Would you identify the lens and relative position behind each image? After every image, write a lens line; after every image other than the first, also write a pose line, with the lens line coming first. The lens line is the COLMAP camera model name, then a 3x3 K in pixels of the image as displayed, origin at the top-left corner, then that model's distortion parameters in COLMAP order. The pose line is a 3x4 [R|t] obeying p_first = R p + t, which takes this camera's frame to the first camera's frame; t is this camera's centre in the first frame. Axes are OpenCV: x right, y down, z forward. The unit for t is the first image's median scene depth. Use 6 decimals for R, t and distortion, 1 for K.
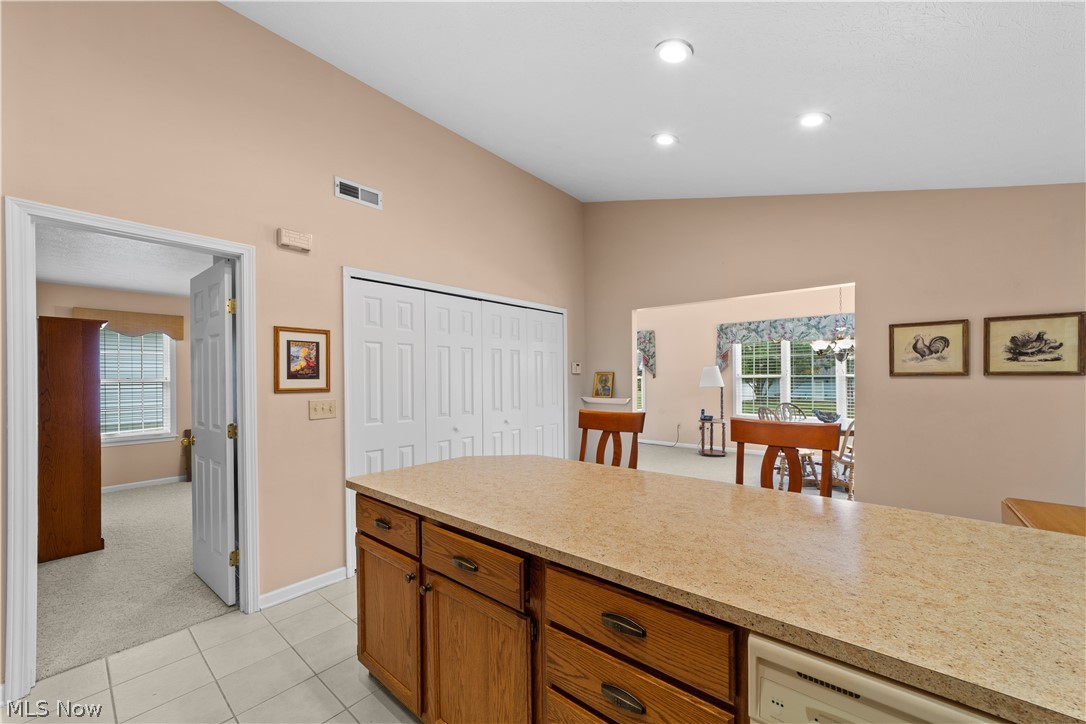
lens RADIAL K [[422.7, 0, 543.0], [0, 422.7, 379.1], [0, 0, 1]] dist [-0.020830, 0.009831]
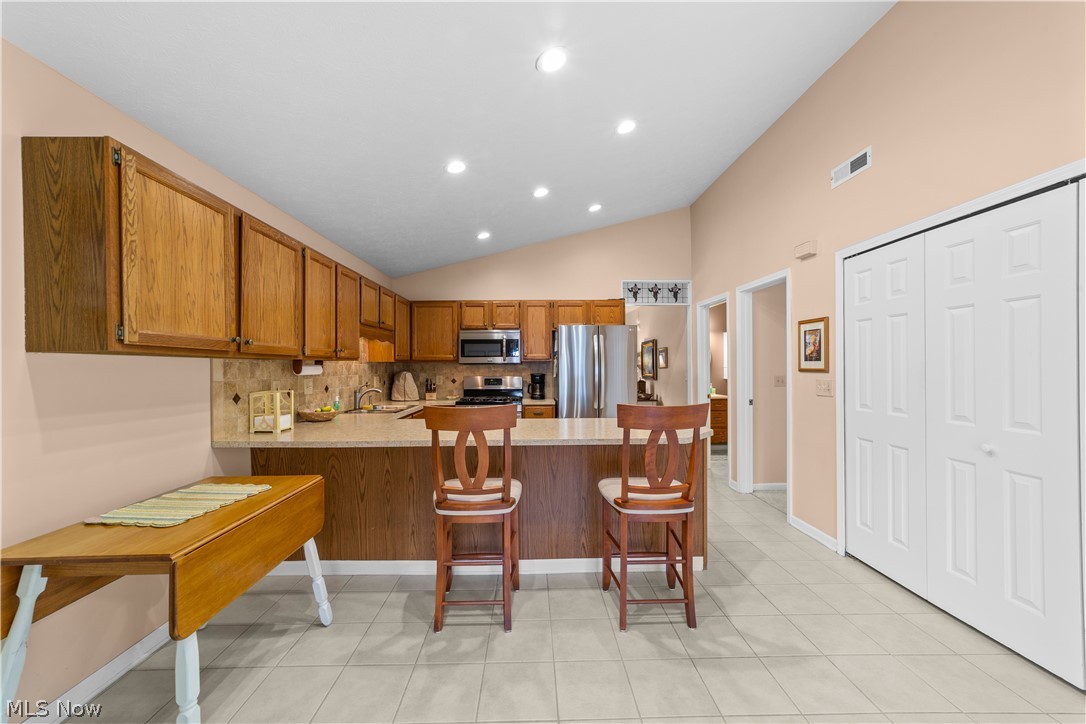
lens RADIAL K [[417.1, 0, 539.1], [0, 417.1, 365.8], [0, 0, 1]] dist [-0.022231, 0.010156]
pose [[-0.749249, 0.012245, -0.662175, 0.739731], [0.010393, 0.999923, 0.006731, -0.002545], [0.662207, -0.001838, -0.749319, 1.263885]]
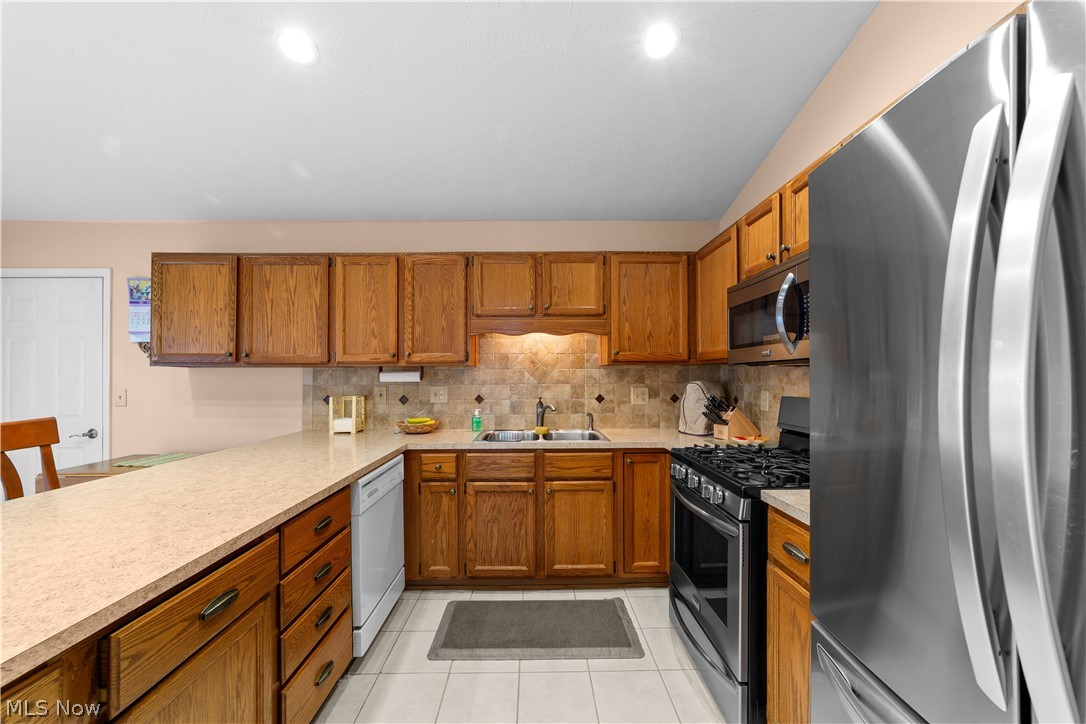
lens RADIAL K [[418.2, 0, 538.6], [0, 418.2, 373.9], [0, 0, 1]] dist [-0.020241, 0.009785]
pose [[-0.656047, 0.015611, 0.754559, -0.521799], [0.012852, 0.999872, -0.009512, 0.016111], [-0.754611, 0.003457, -0.656163, 0.482673]]
